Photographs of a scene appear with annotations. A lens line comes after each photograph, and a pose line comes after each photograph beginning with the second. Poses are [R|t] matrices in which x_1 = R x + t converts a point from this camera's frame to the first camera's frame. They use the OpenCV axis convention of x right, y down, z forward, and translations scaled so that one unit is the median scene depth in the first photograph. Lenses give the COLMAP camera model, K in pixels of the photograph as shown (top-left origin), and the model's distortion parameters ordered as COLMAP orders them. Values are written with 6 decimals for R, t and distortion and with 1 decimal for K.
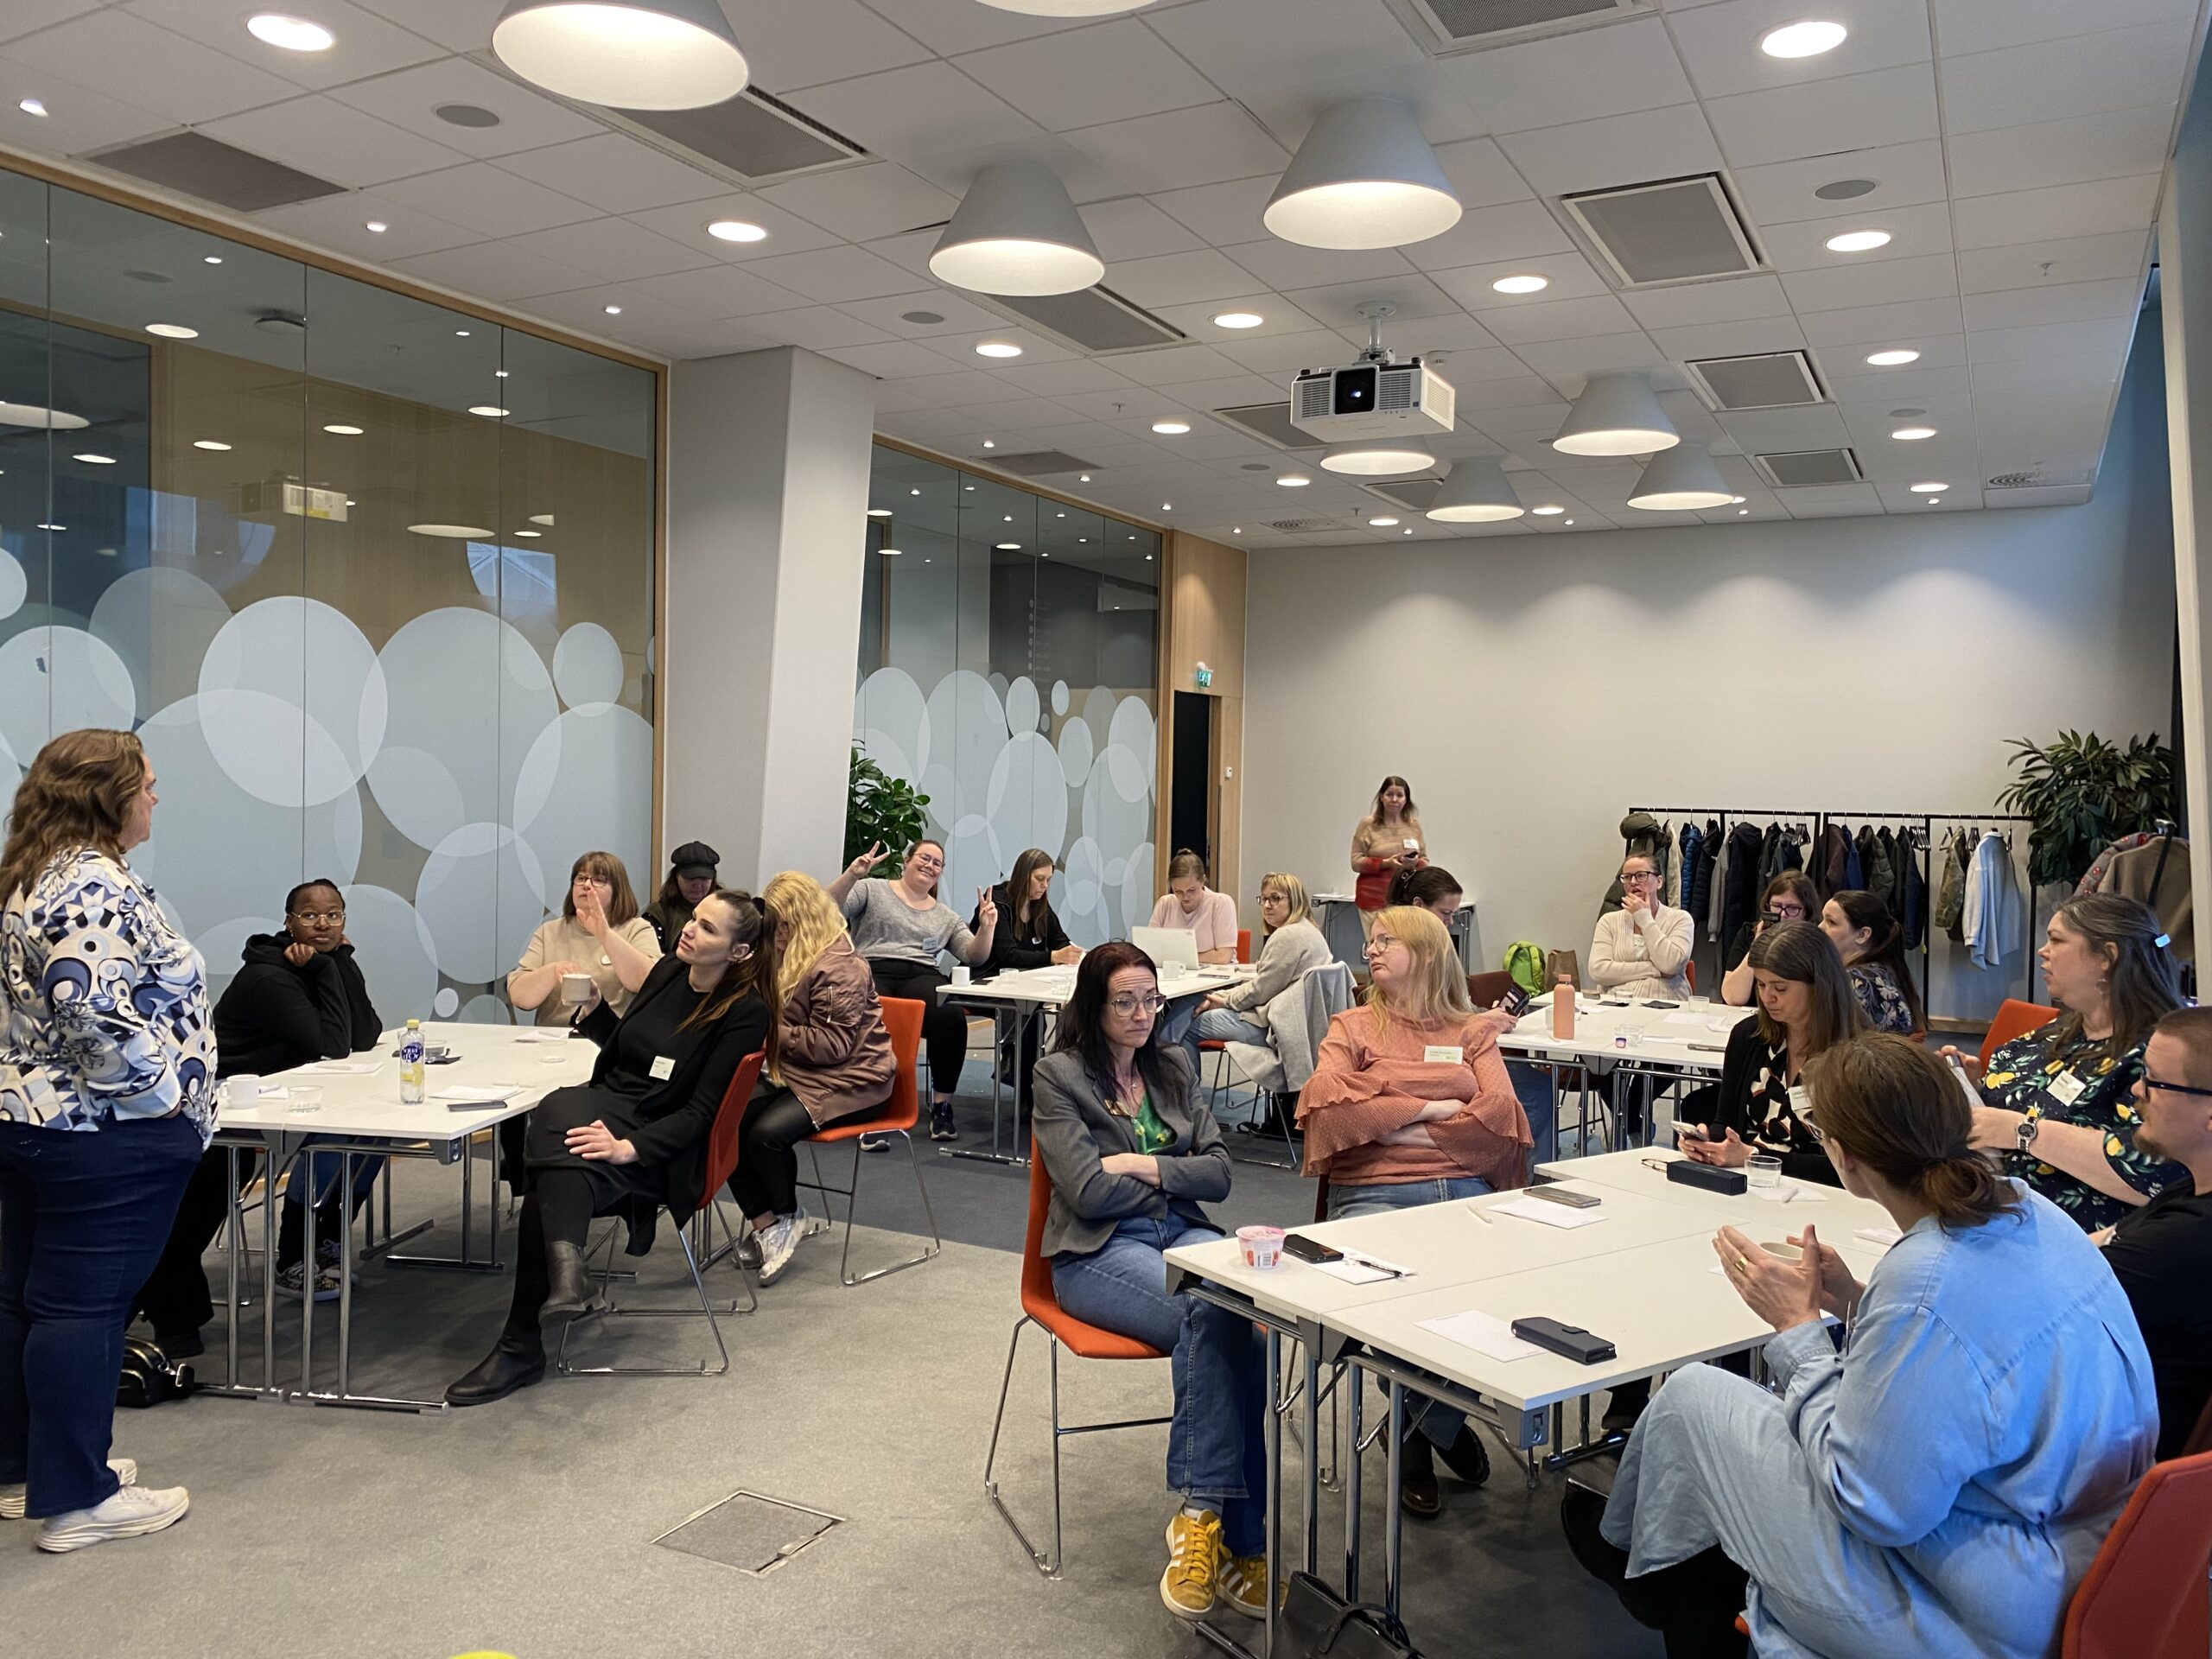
lens RADIAL K [[1727.6, 0, 1117.0], [0, 1727.6, 821.4], [0, 0, 1]] dist [0.003181, -0.001022]
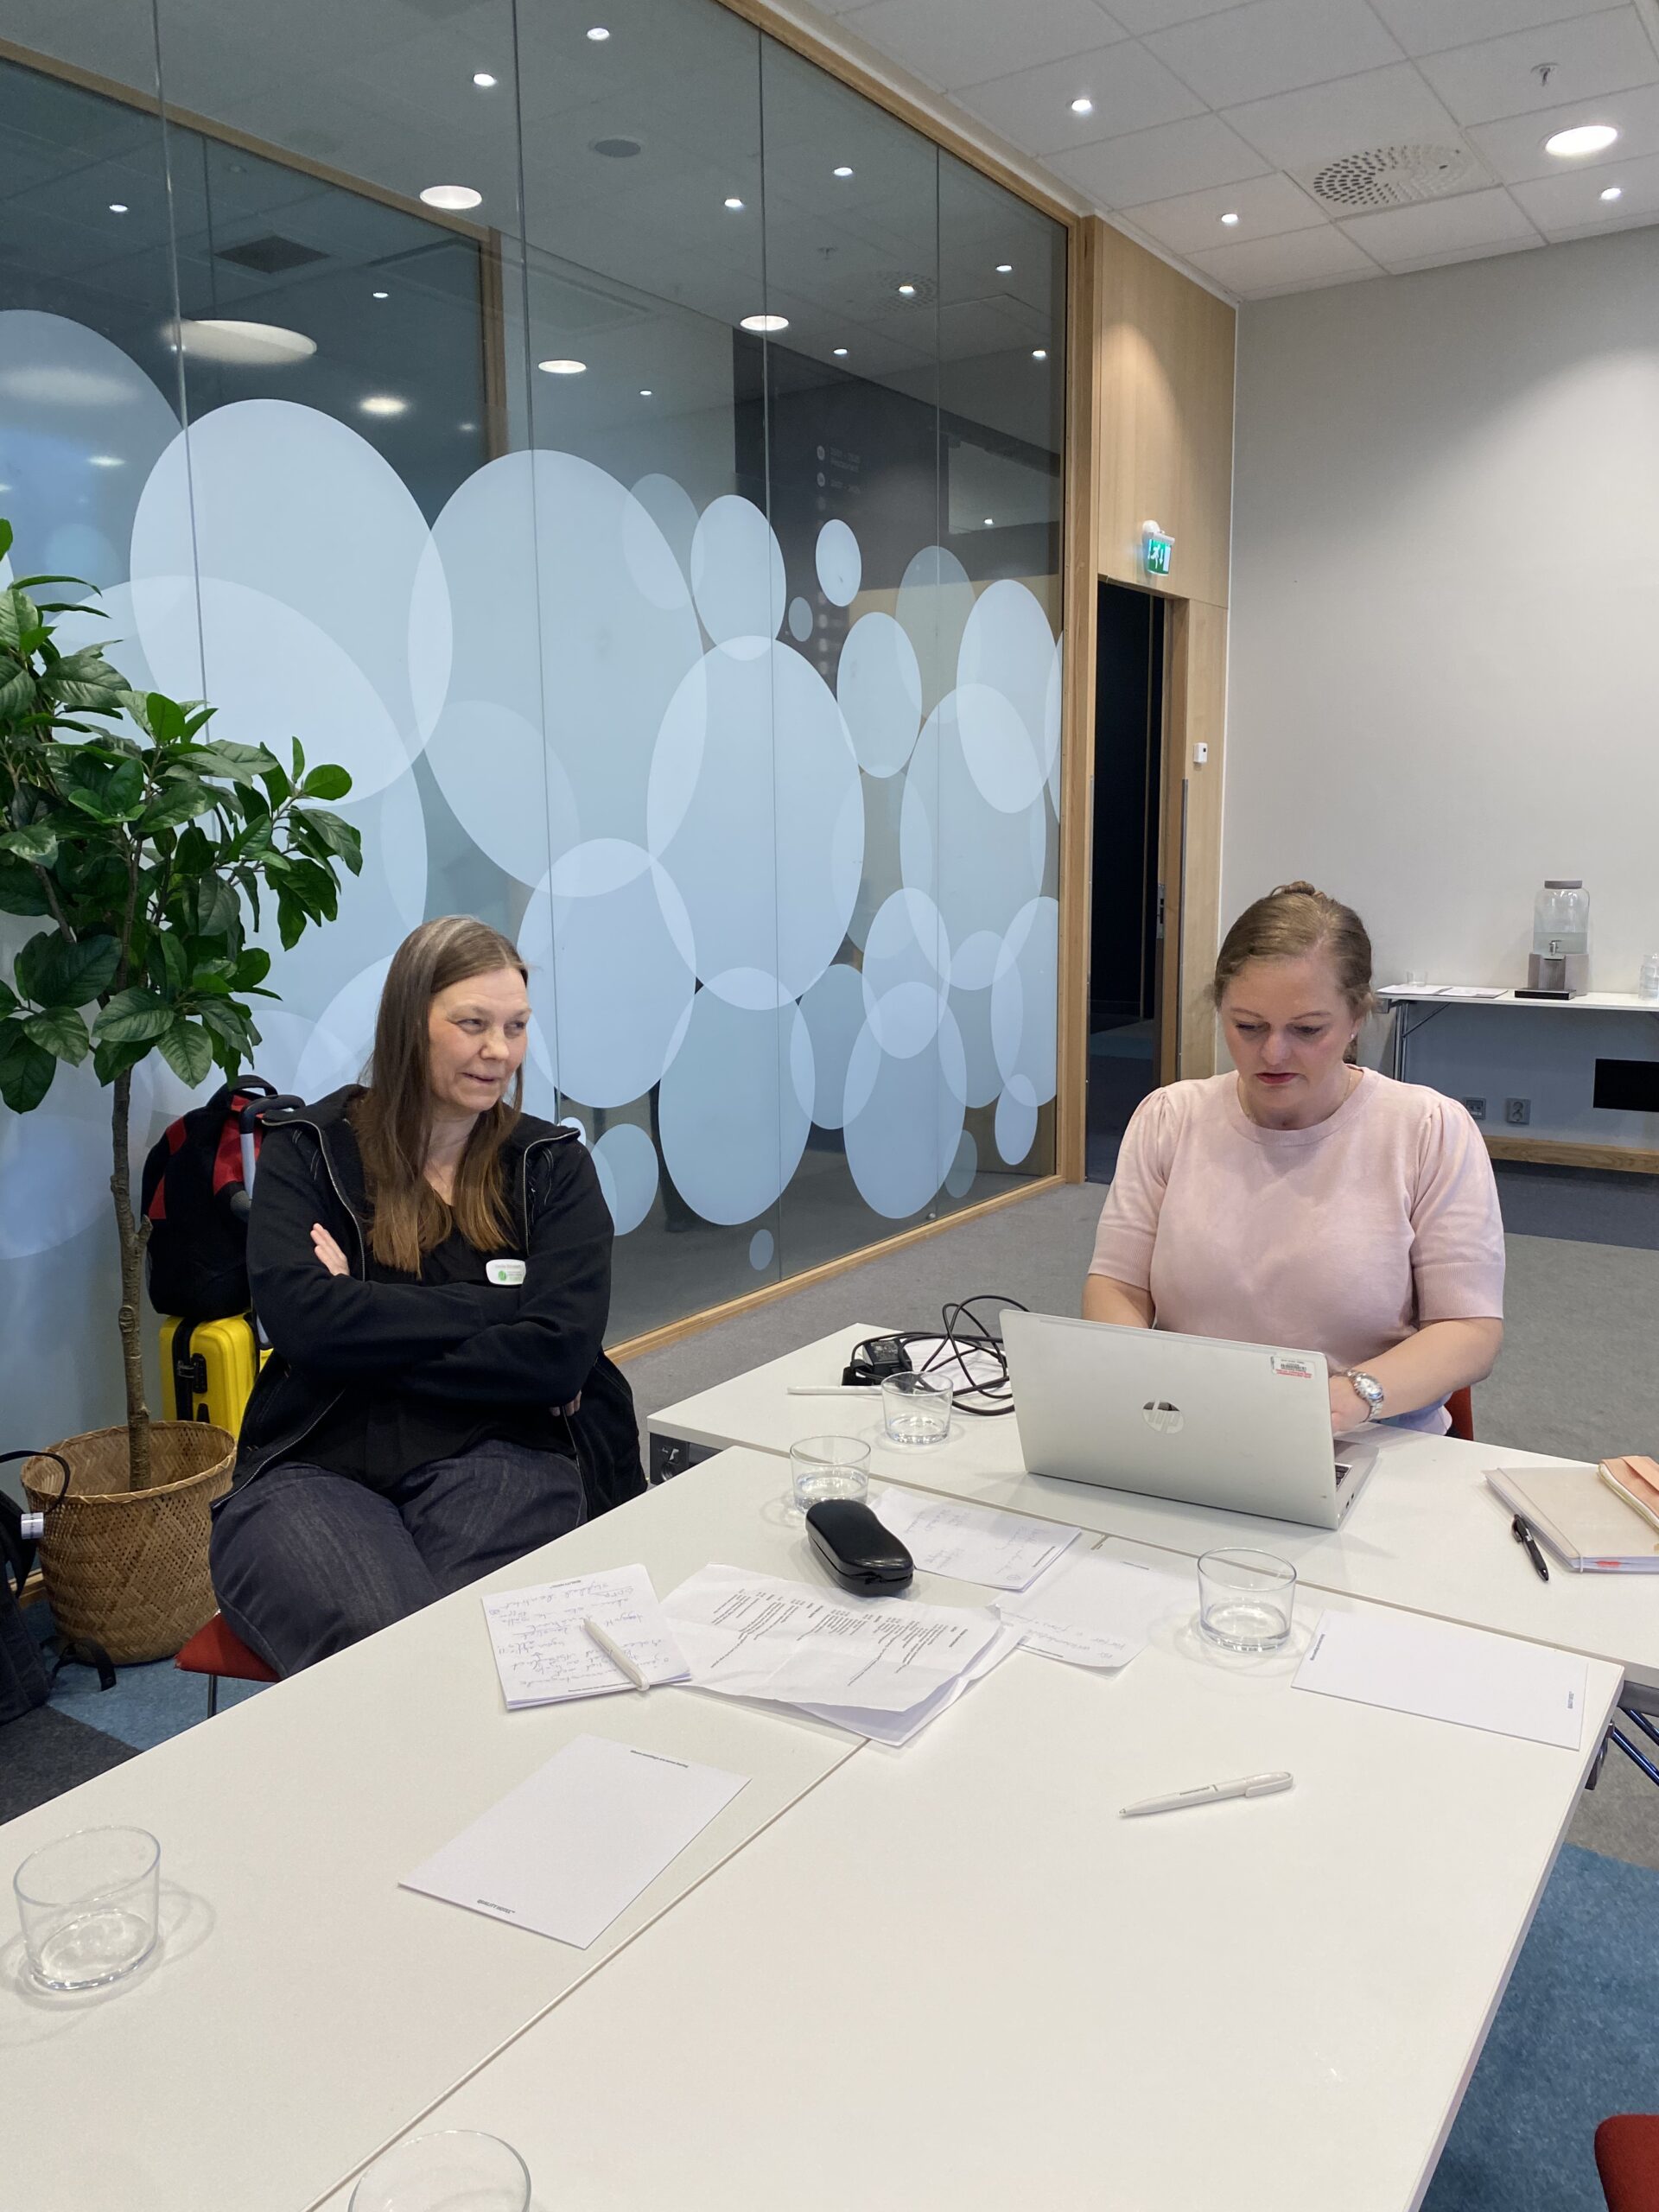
lens RADIAL K [[1727.6, 0, 822.6], [0, 1727.6, 1109.3], [0, 0, 1]] dist [0.003181, -0.001022]
pose [[0.994485, -0.013704, -0.103982, 0.005449], [0.027585, 0.990697, 0.133265, 0.004972], [0.101188, -0.135398, 0.985611, 0.506388]]
